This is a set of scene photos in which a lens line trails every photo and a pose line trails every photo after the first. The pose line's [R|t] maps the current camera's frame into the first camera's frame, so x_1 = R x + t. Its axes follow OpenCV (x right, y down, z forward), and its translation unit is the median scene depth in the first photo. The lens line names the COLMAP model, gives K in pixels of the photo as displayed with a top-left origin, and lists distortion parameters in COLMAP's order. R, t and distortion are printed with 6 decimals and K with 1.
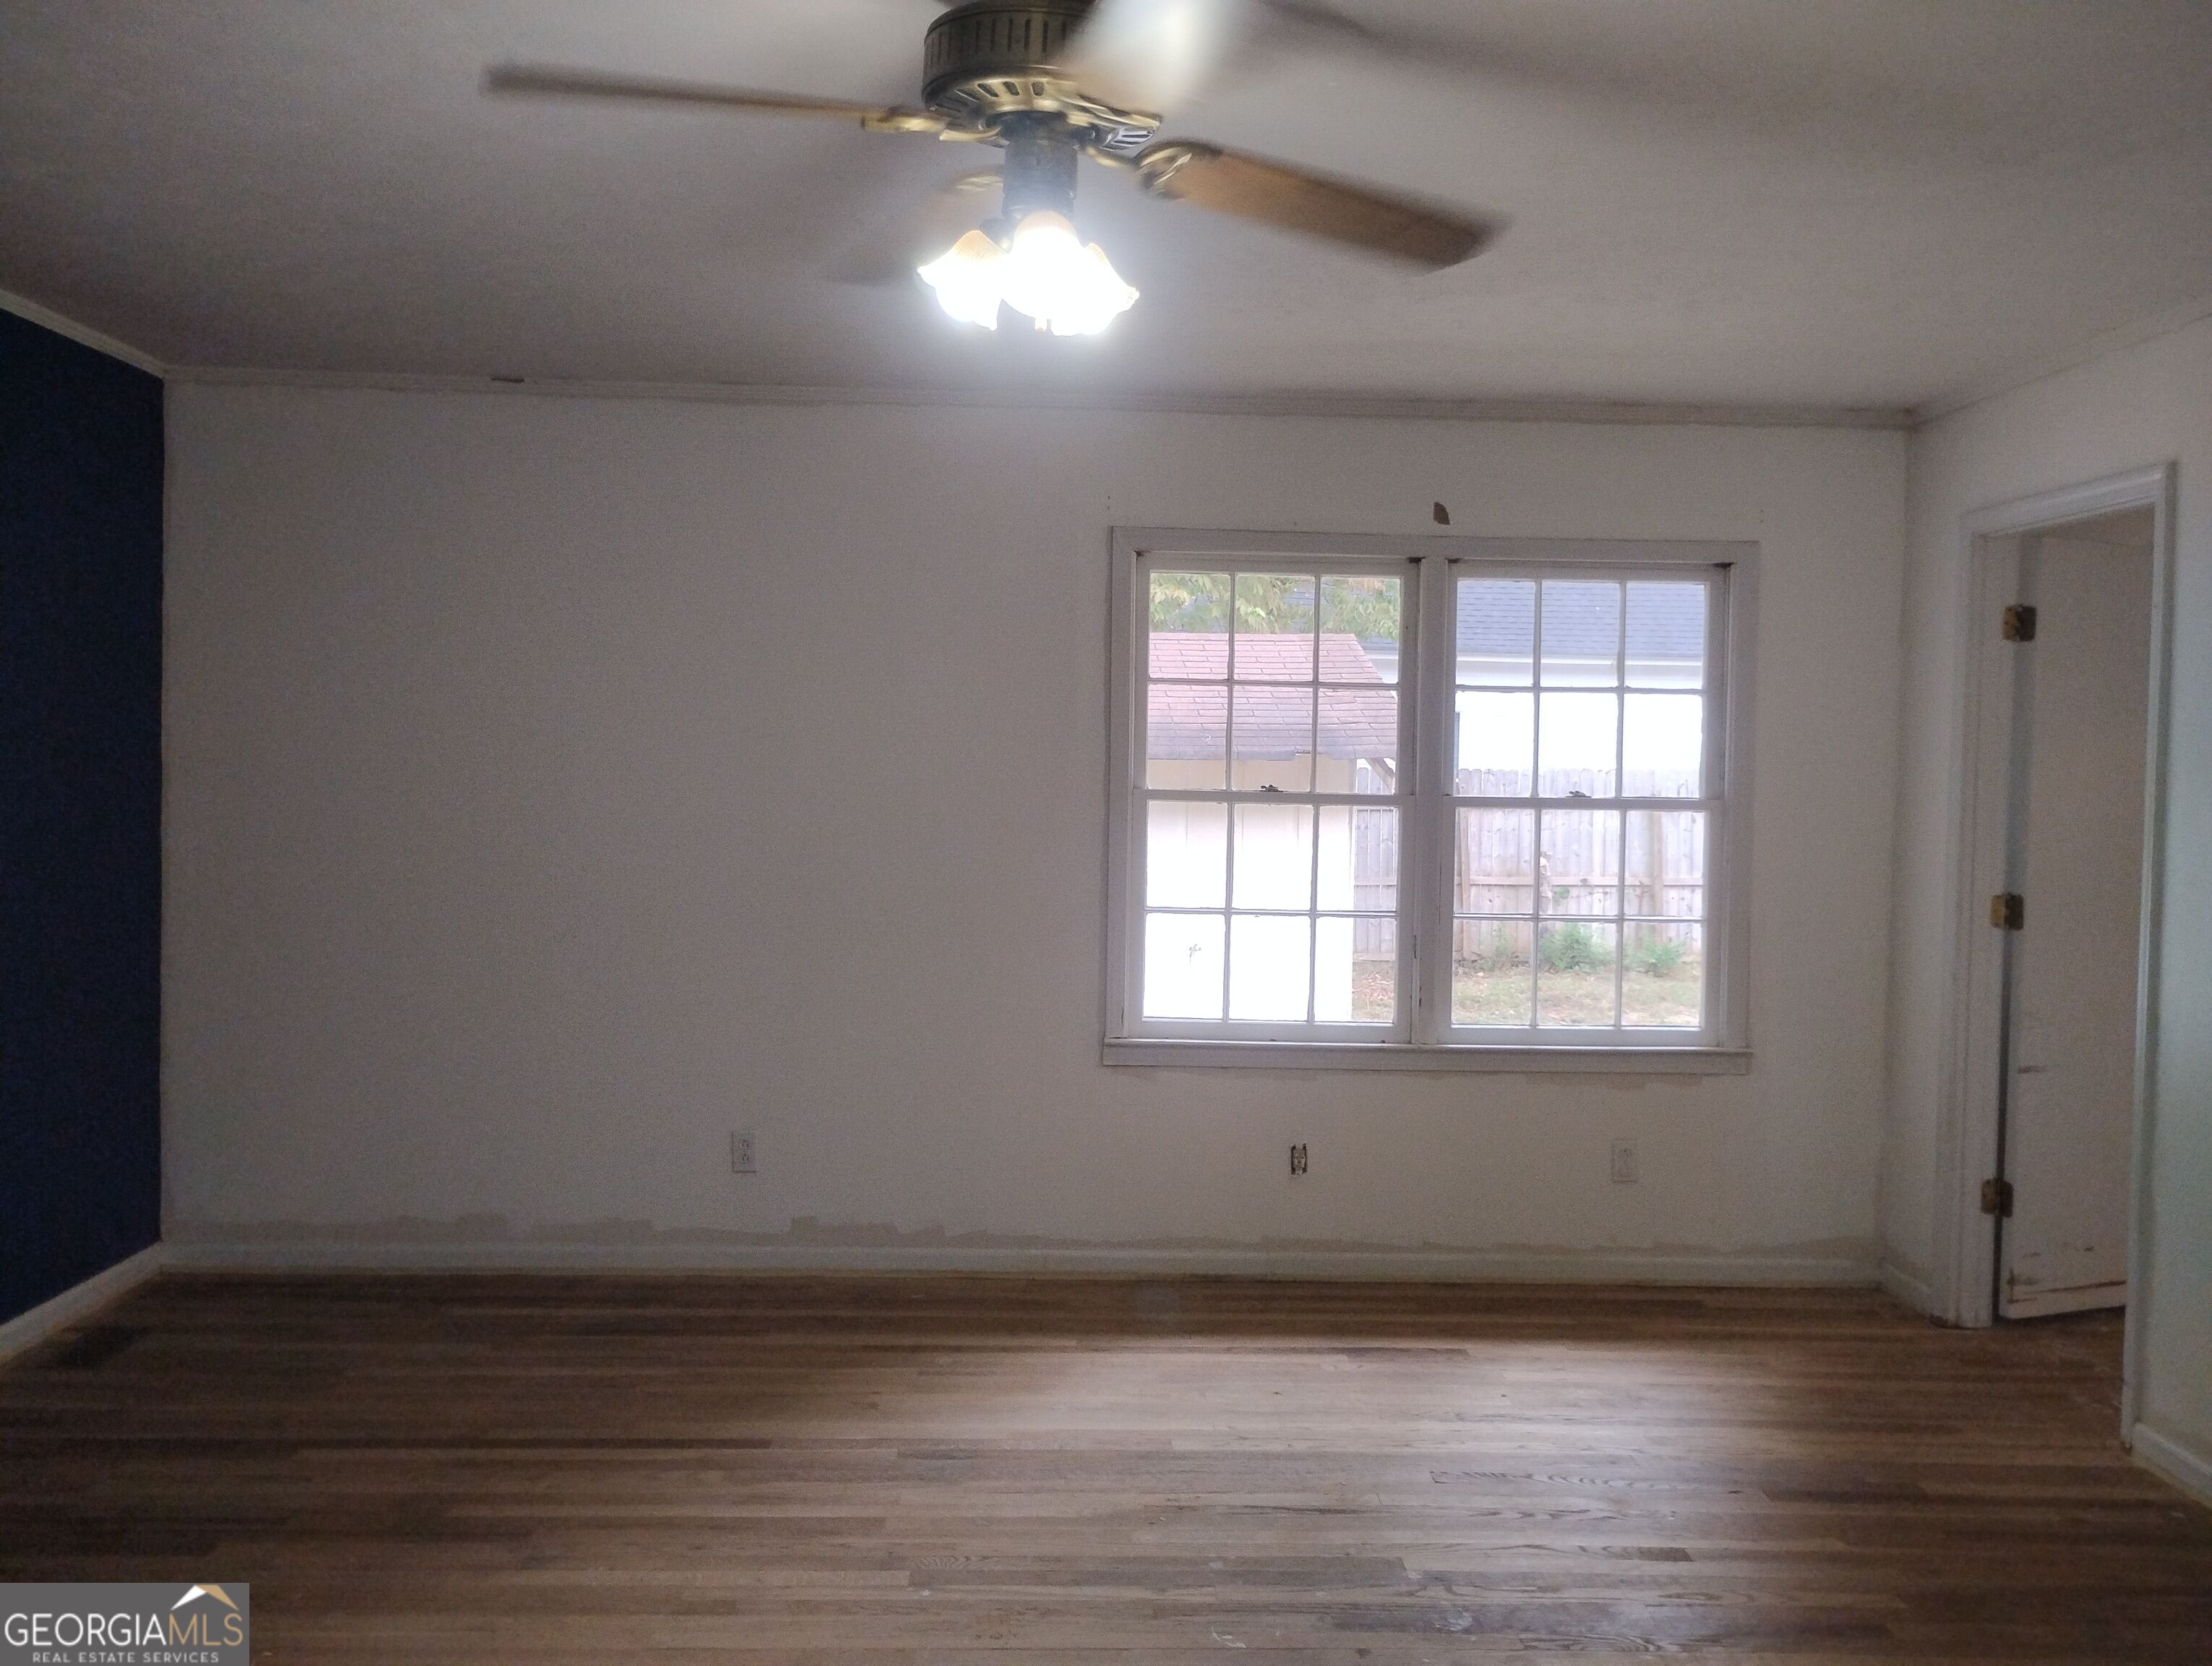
lens RADIAL K [[1782.3, 0, 1106.0], [0, 1782.3, 833.0], [0, 0, 1]] dist [0.006842, 0.002291]
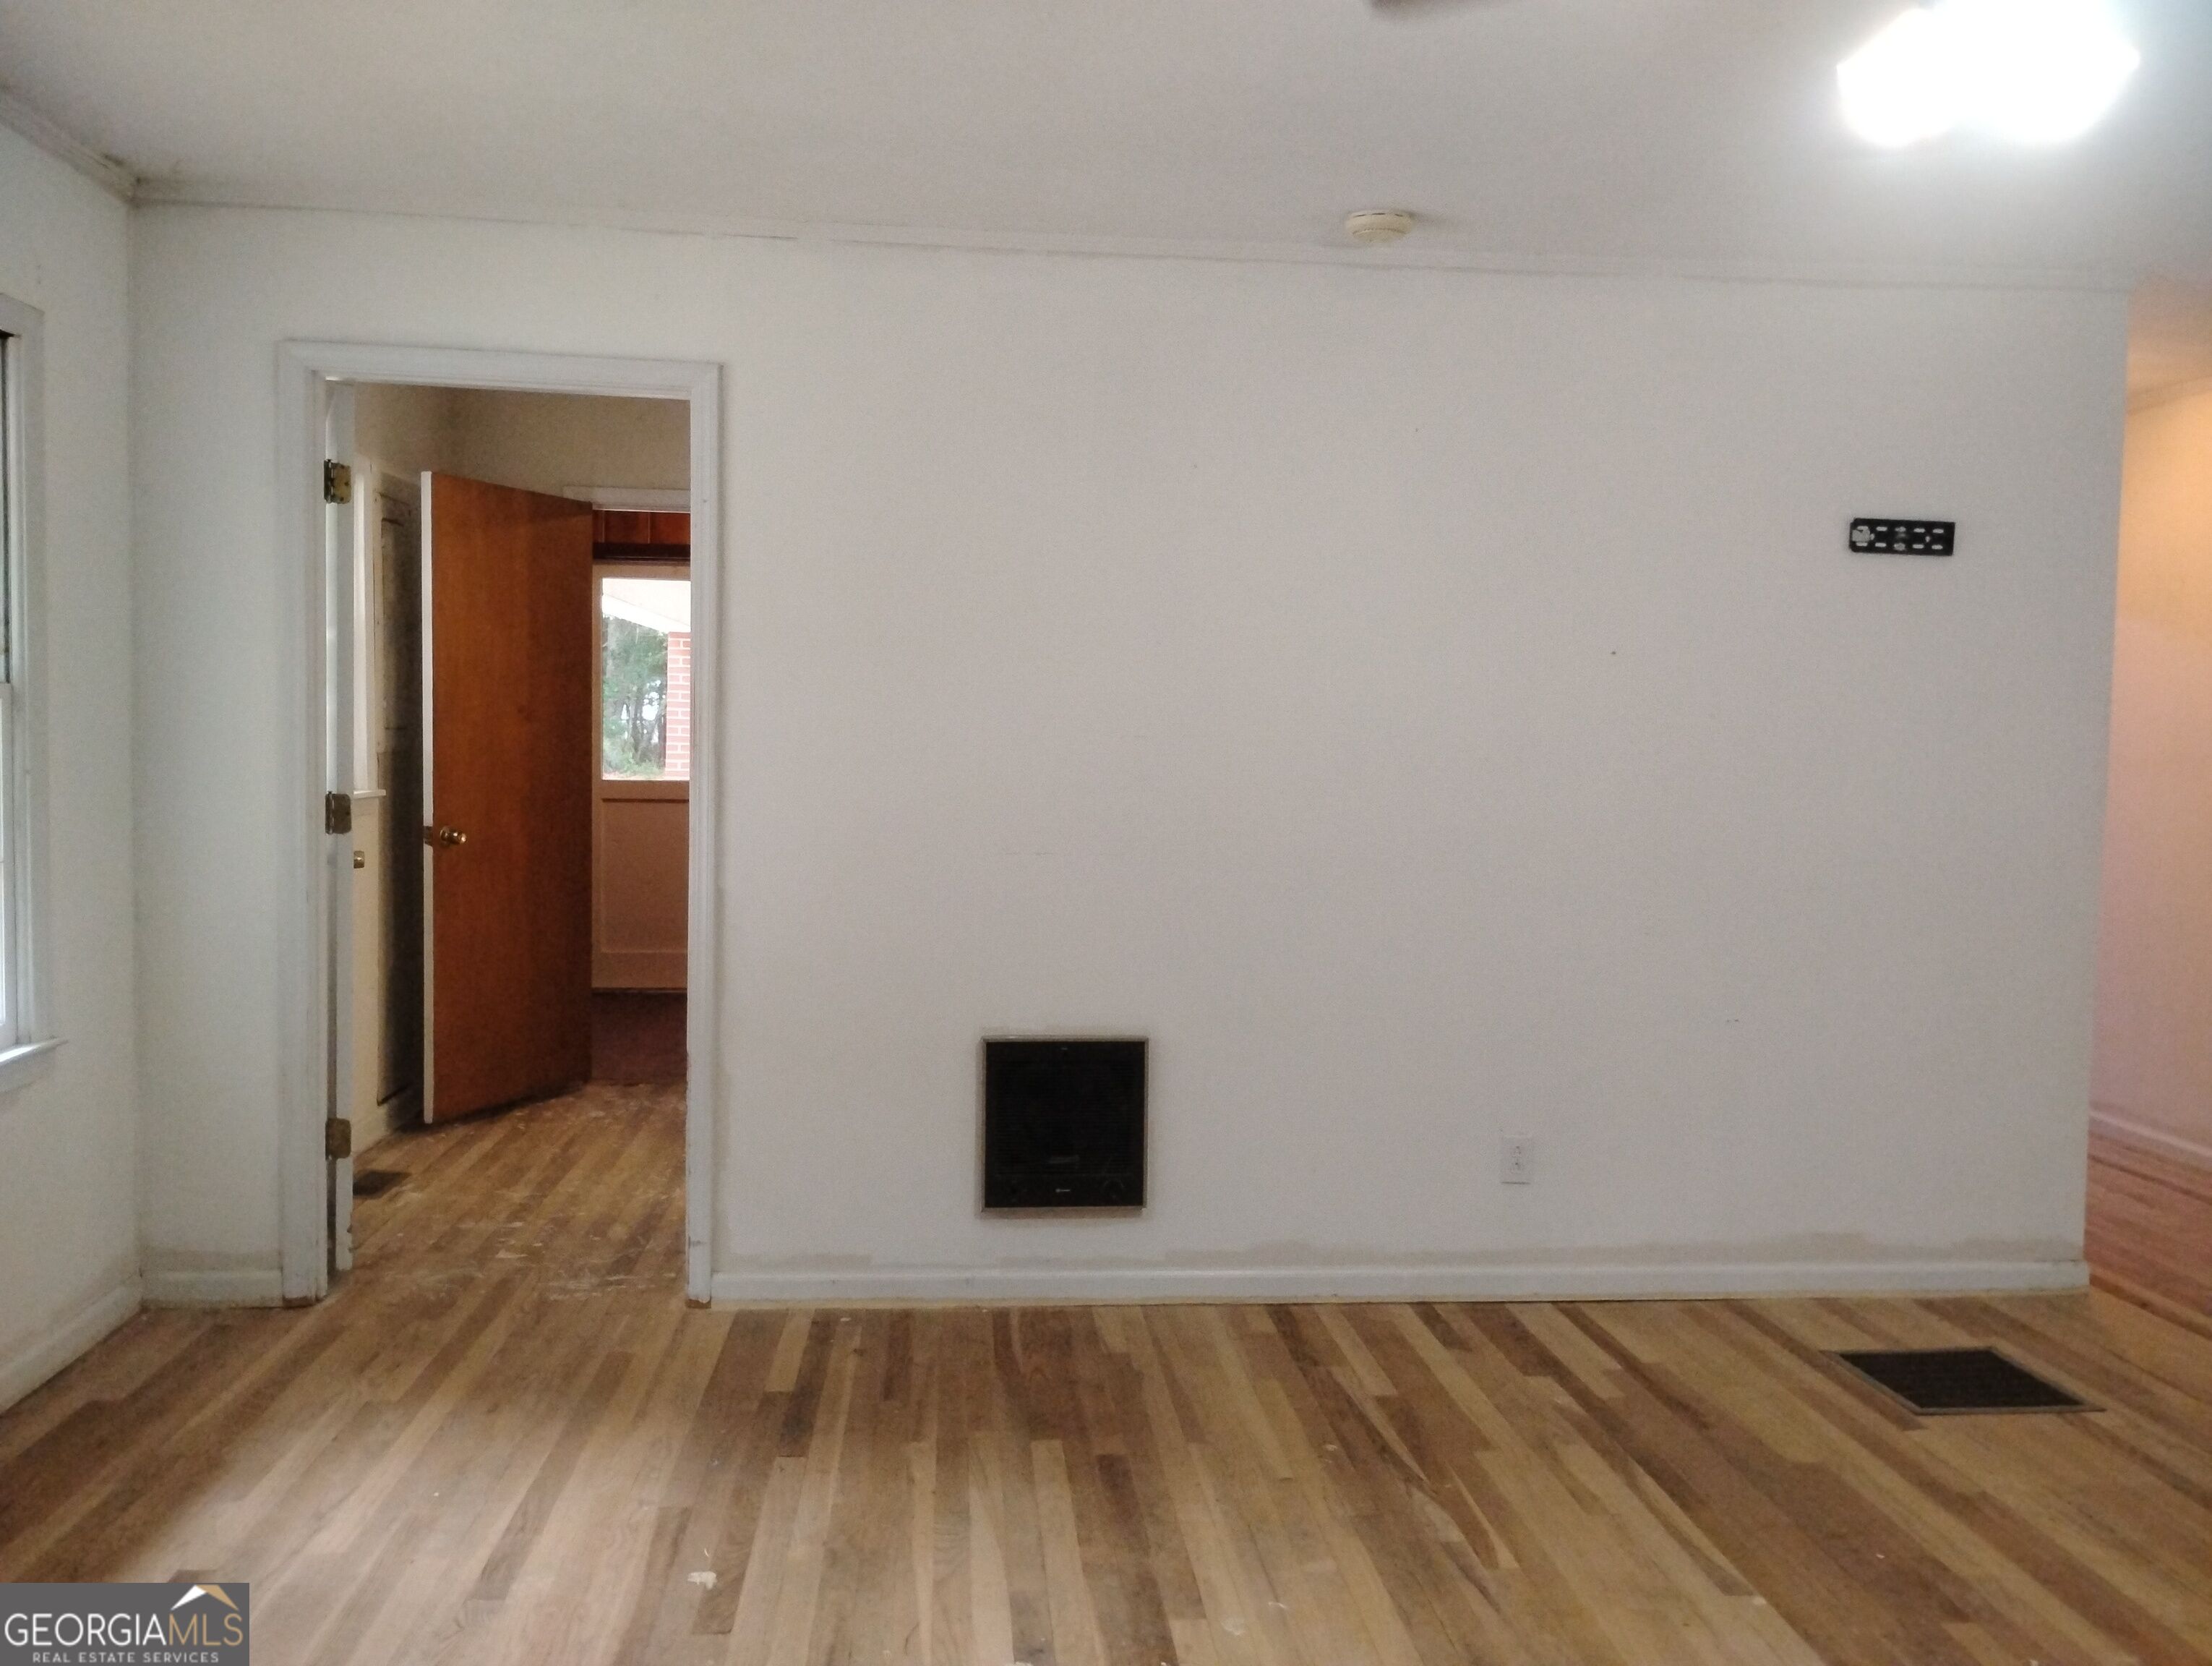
lens RADIAL K [[1782.3, 0, 1106.0], [0, 1782.3, 833.0], [0, 0, 1]] dist [0.006842, 0.002291]
pose [[-0.068603, -0.067653, 0.995348, -0.455268], [0.010899, 0.997588, 0.068556, -0.002356], [-0.997585, 0.015551, -0.067700, 0.796277]]
